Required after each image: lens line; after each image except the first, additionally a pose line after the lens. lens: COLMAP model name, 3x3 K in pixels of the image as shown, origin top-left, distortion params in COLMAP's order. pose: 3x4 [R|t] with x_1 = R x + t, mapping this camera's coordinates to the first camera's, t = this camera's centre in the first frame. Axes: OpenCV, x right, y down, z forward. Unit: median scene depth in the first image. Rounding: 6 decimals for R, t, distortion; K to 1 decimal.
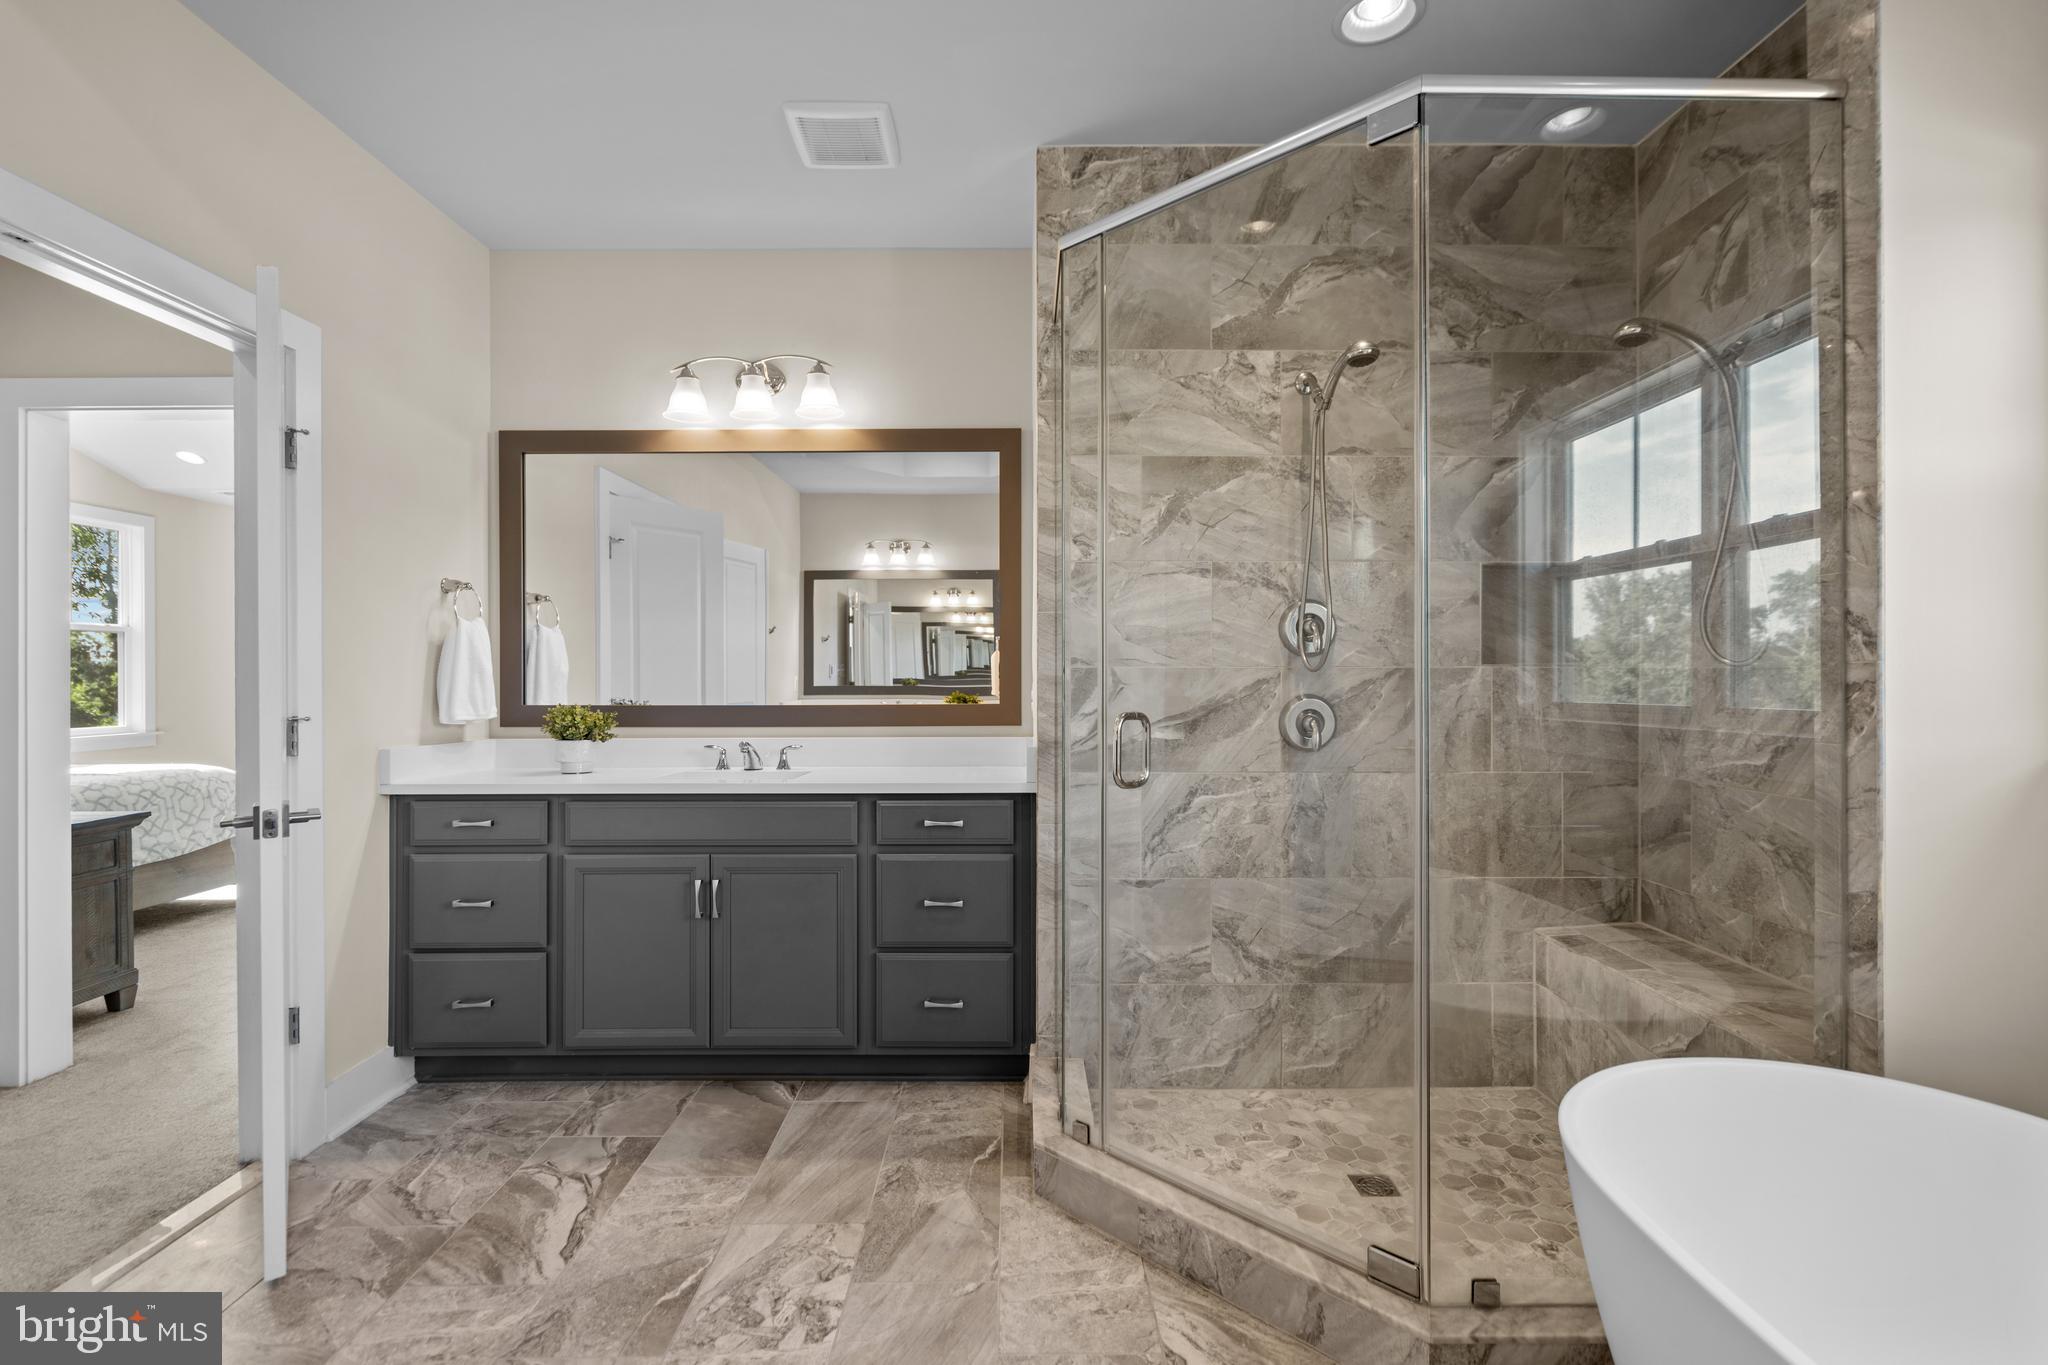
lens RADIAL K [[934.2, 0, 1023.5], [0, 934.2, 675.1], [0, 0, 1]] dist [-0.001267, 0.000563]
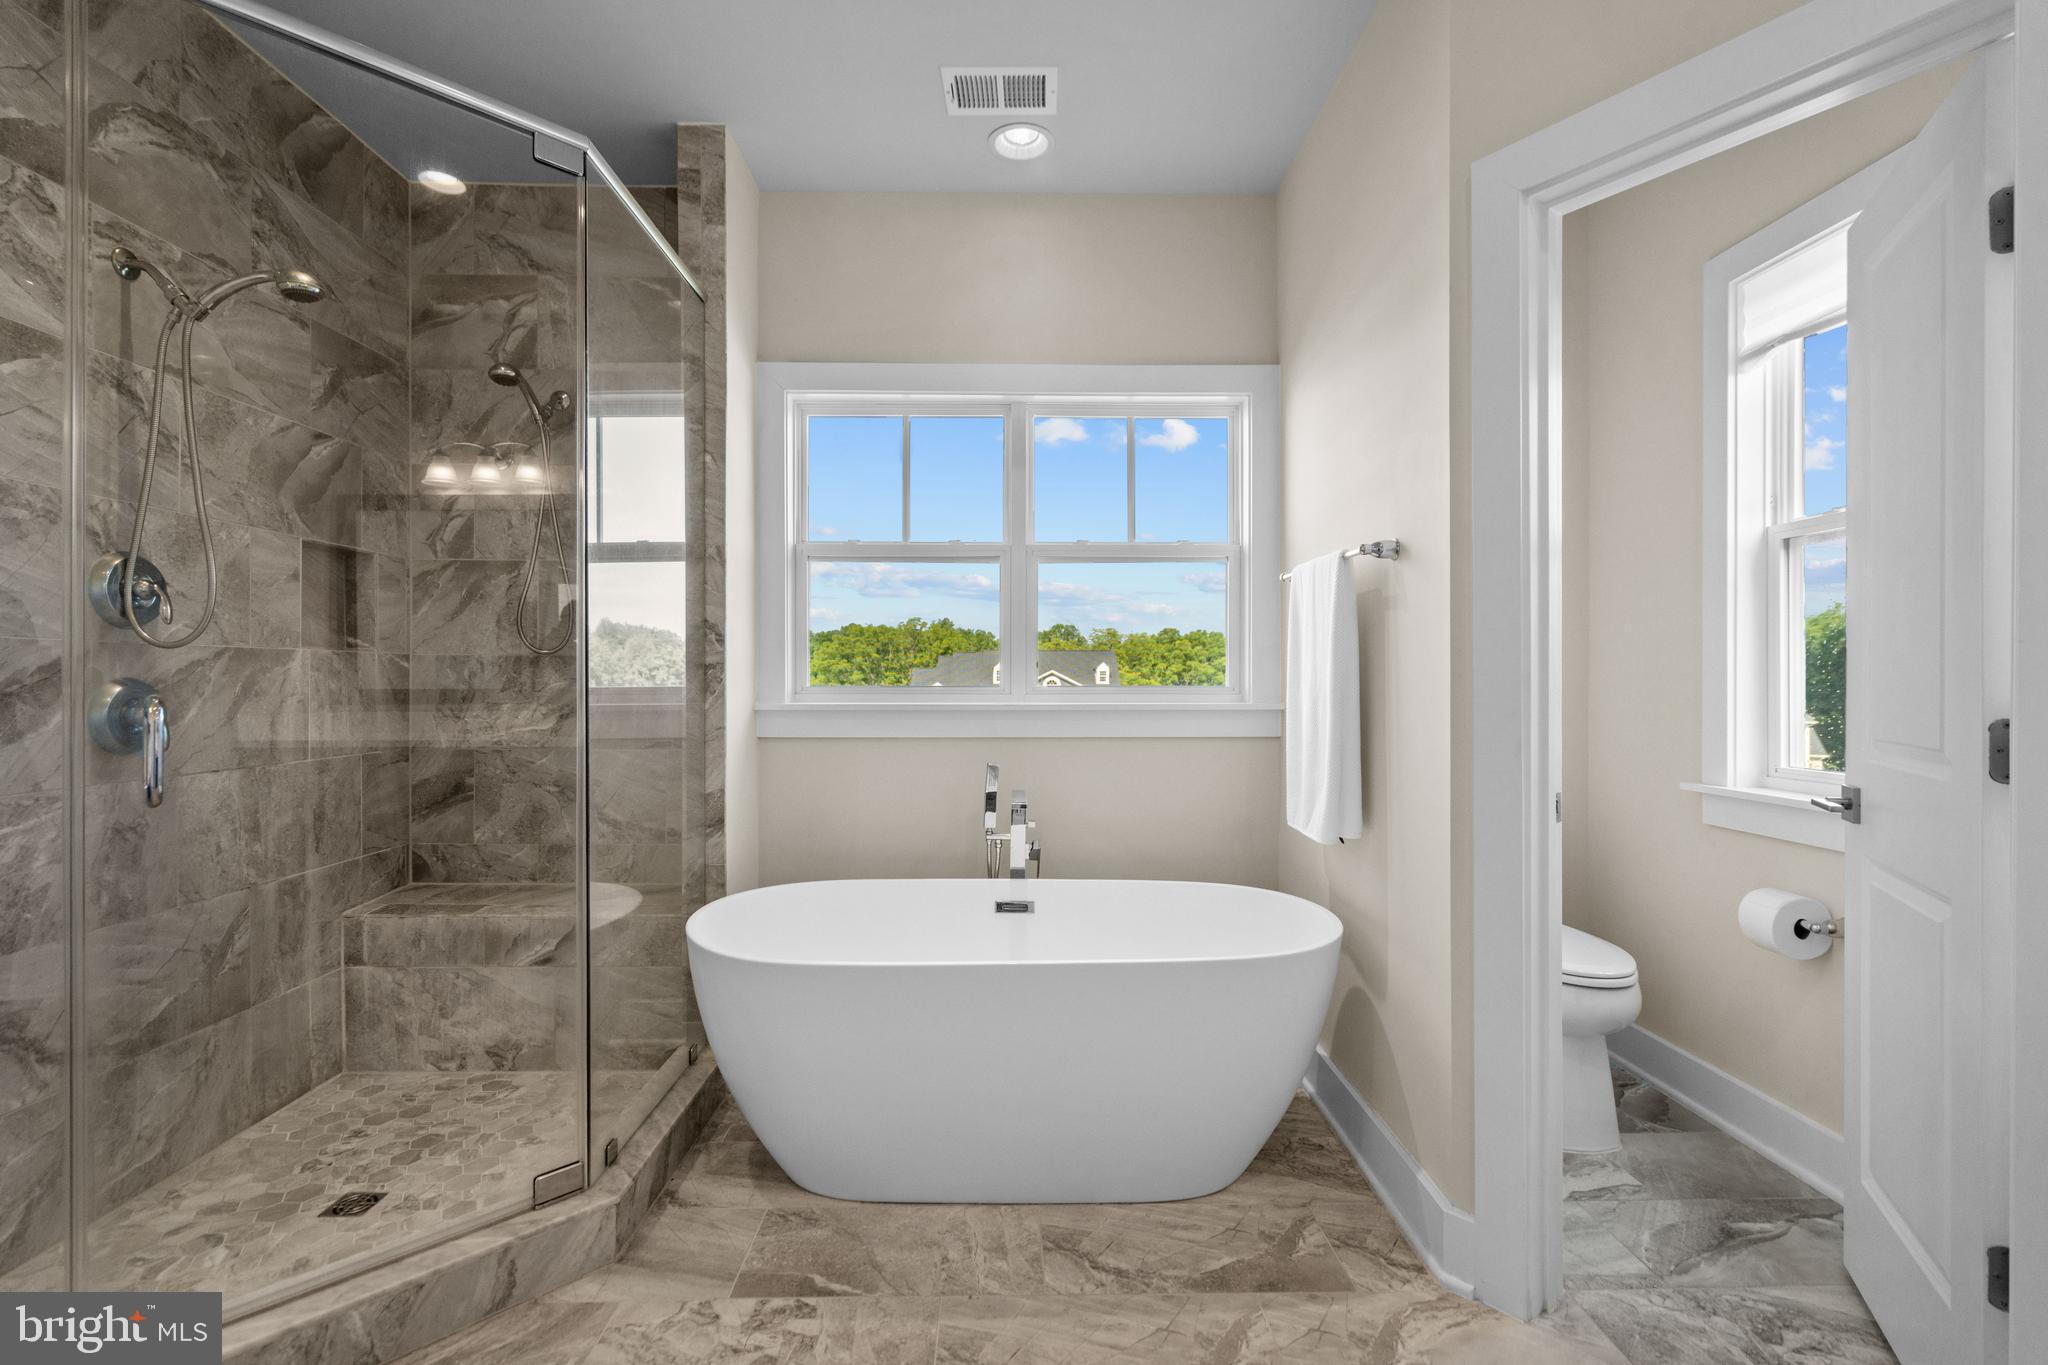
lens RADIAL K [[924.9, 0, 1024.0], [0, 924.9, 682.5], [0, 0, 1]] dist [-0.000549, 0.000083]
pose [[-0.013235, -0.004302, 0.999903, -0.451580], [-0.001083, 0.999990, 0.004288, 0.020219], [-0.999912, -0.001026, -0.013240, 0.287563]]
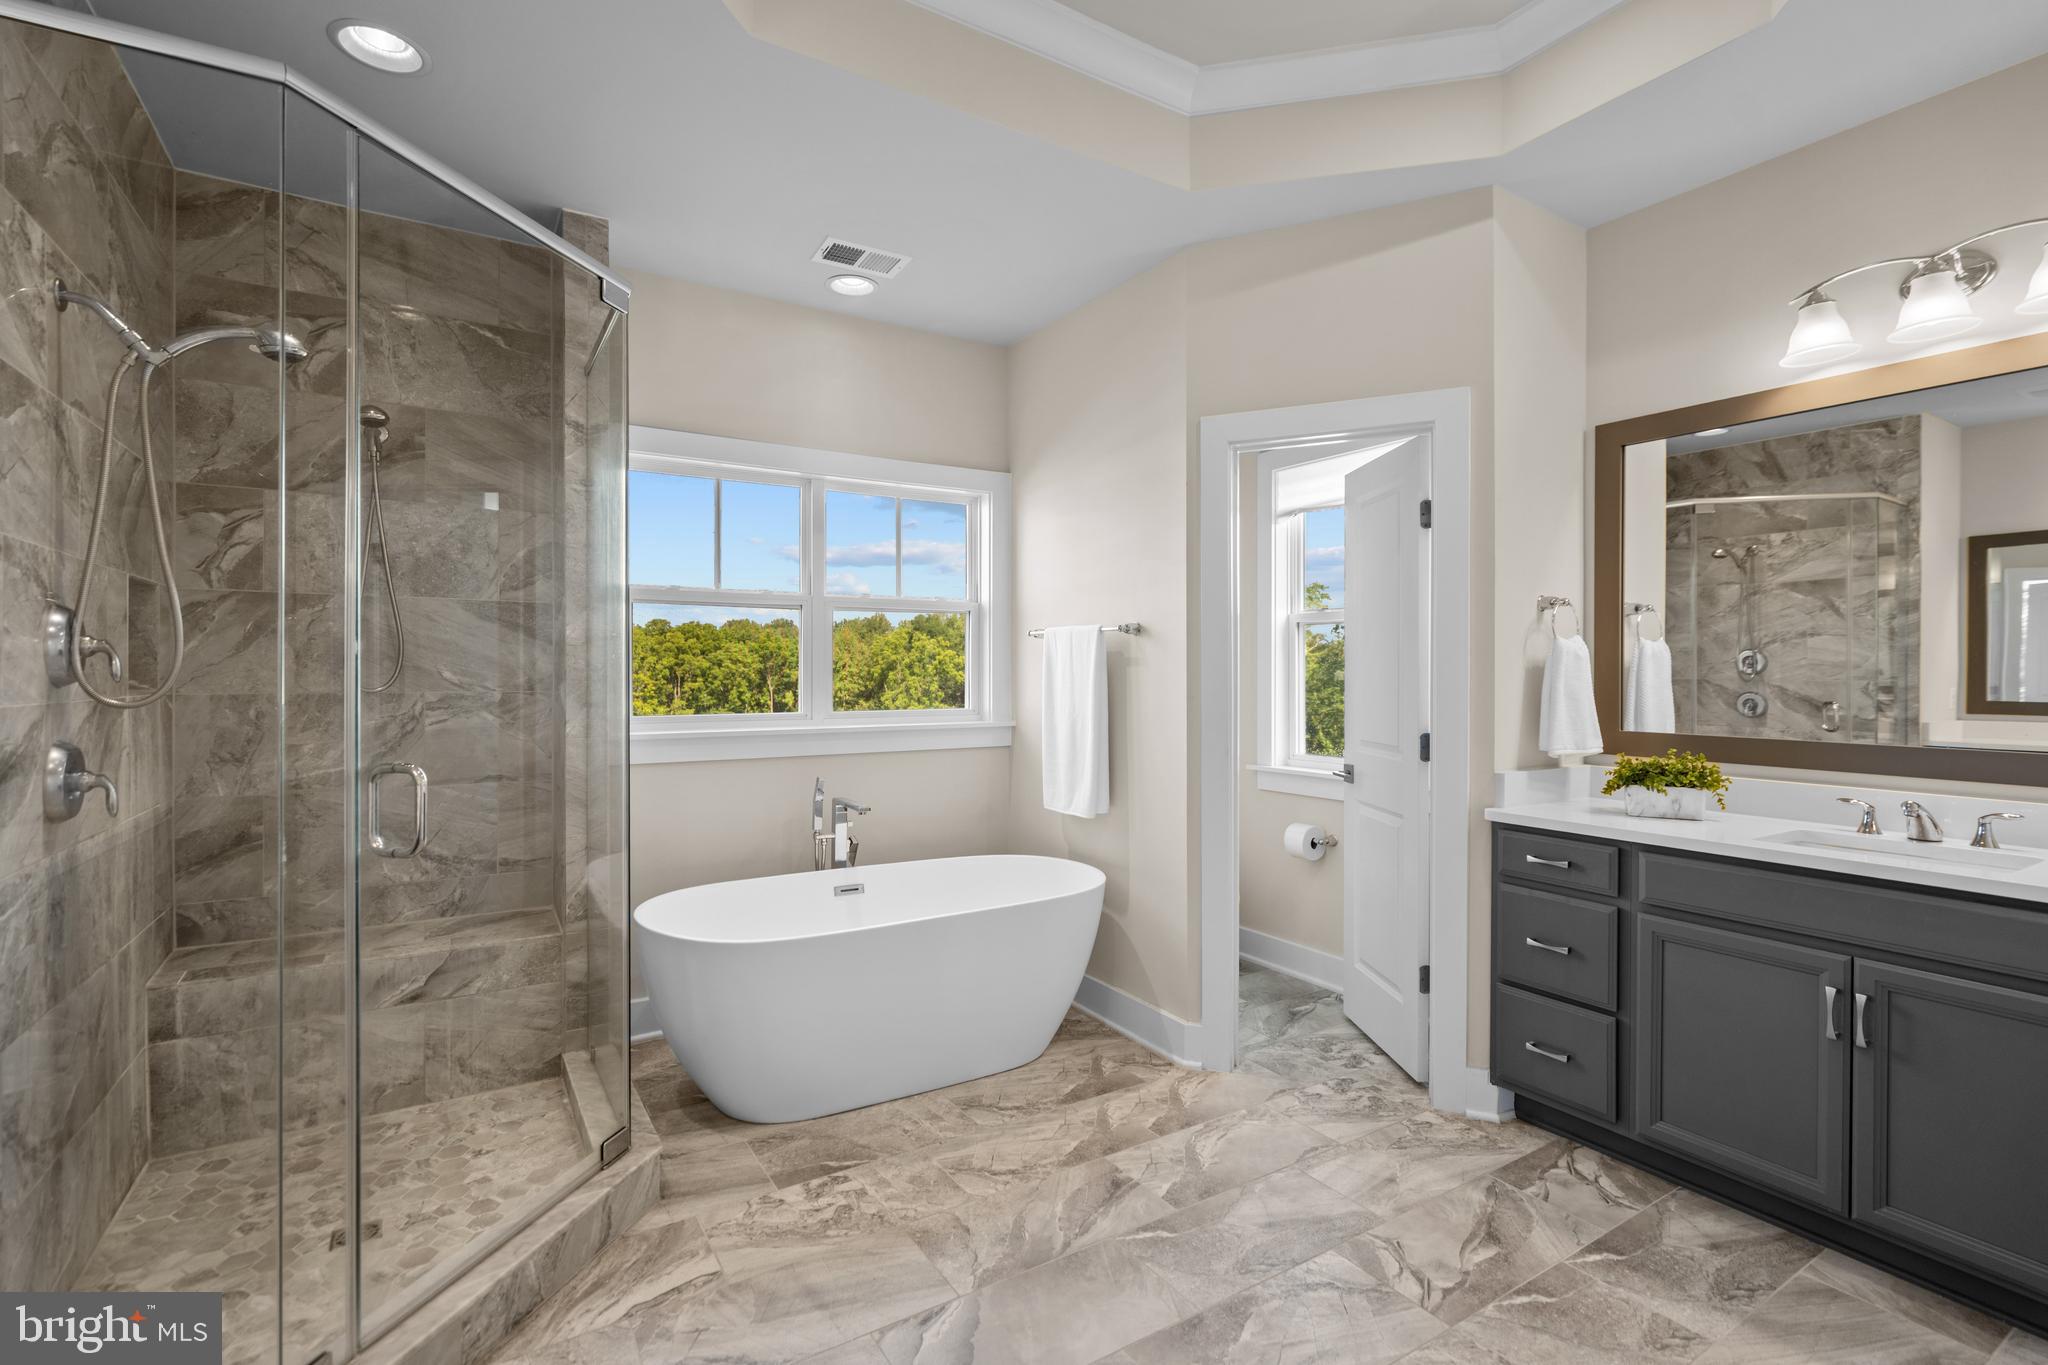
lens RADIAL K [[939.8, 0, 1033.7], [0, 939.8, 680.3], [0, 0, 1]] dist [0.000191, 0.000937]
pose [[-0.527824, -0.007417, 0.849321, -0.678780], [-0.000494, 0.999964, 0.008425, -0.031628], [-0.849354, 0.004027, -0.527809, 0.755657]]
